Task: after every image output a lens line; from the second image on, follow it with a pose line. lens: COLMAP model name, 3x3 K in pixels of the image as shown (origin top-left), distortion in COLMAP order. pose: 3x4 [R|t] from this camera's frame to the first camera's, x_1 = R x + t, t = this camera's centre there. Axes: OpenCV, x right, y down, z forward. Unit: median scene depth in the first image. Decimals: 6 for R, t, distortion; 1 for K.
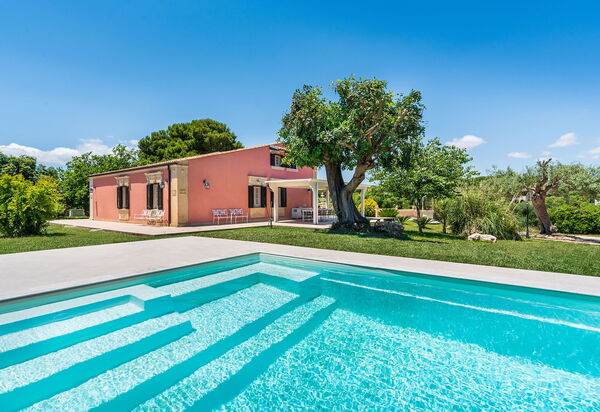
lens RADIAL K [[291.4, 0, 302.1], [0, 291.4, 202.8], [0, 0, 1]] dist [0.000437, 0.000239]
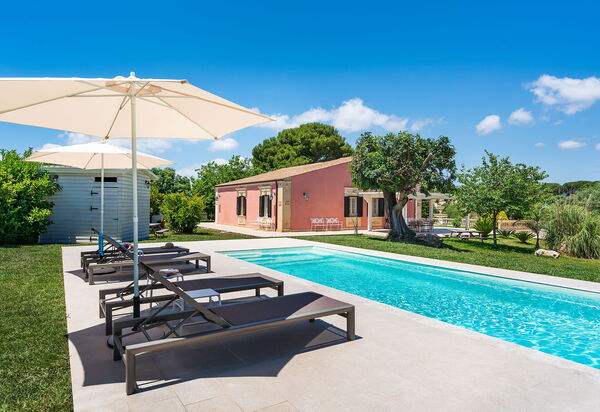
lens RADIAL K [[376.3, 0, 329.3], [0, 376.3, 207.6], [0, 0, 1]] dist [0.002289, 0.001621]
pose [[0.956048, 0.019584, -0.292554, 0.166009], [-0.018509, 0.999808, 0.006442, -0.024447], [0.292624, -0.000744, 0.956227, -0.336848]]
